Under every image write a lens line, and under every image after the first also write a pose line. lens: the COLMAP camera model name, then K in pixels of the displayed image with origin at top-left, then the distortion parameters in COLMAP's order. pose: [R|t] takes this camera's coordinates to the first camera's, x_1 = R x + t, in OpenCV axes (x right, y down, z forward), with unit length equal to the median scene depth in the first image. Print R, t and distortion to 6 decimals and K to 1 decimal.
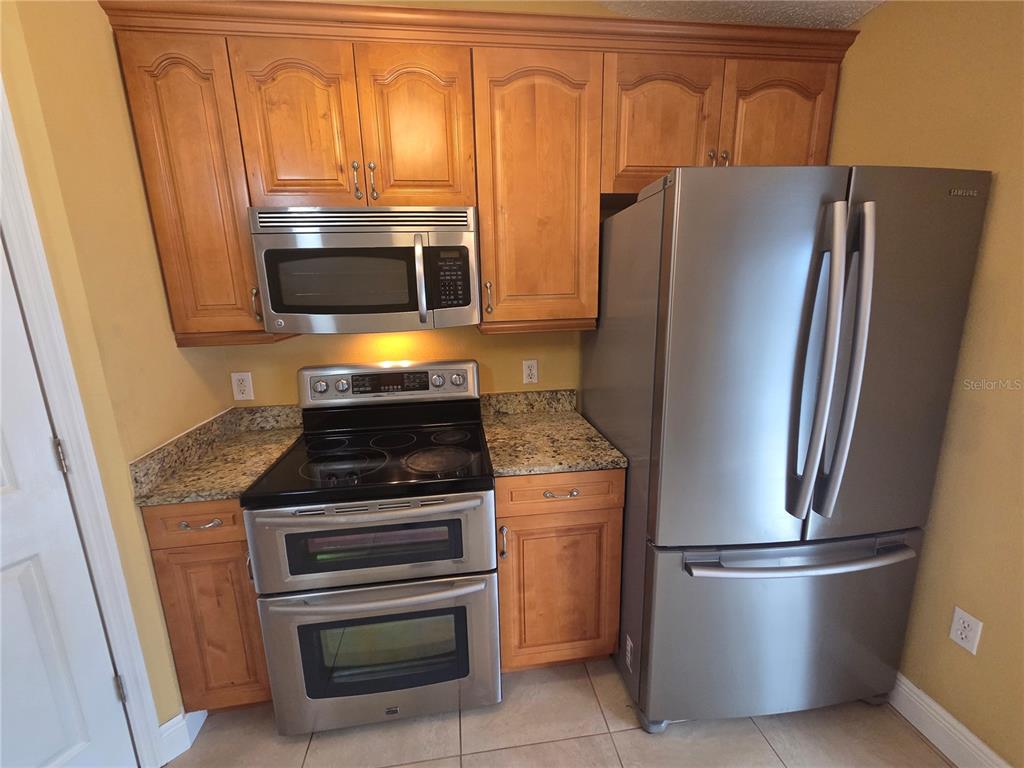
lens RADIAL K [[424.7, 0, 510.5], [0, 424.7, 382.7], [0, 0, 1]] dist [0.000928, 0.000369]
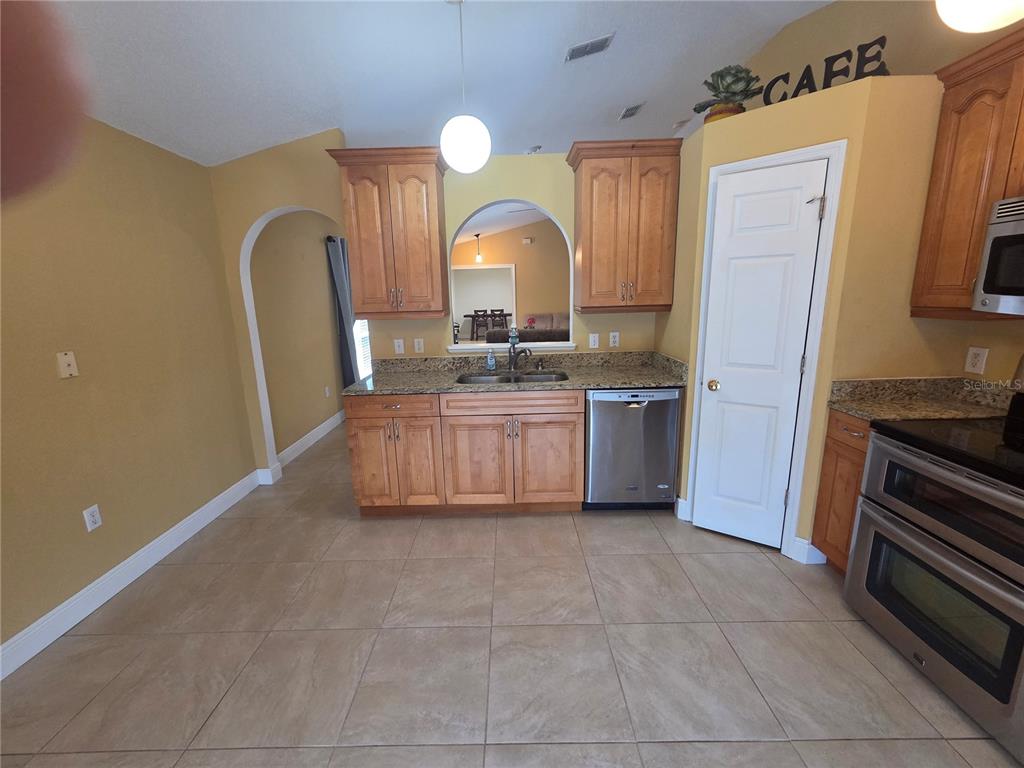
lens RADIAL K [[424.7, 0, 510.7], [0, 424.7, 382.8], [0, 0, 1]] dist [0.000928, 0.000369]
pose [[-0.138161, 0.233087, -0.962591, 0.812878], [-0.179740, 0.949872, 0.255805, -0.001937], [0.973964, 0.208359, -0.089340, -0.080513]]
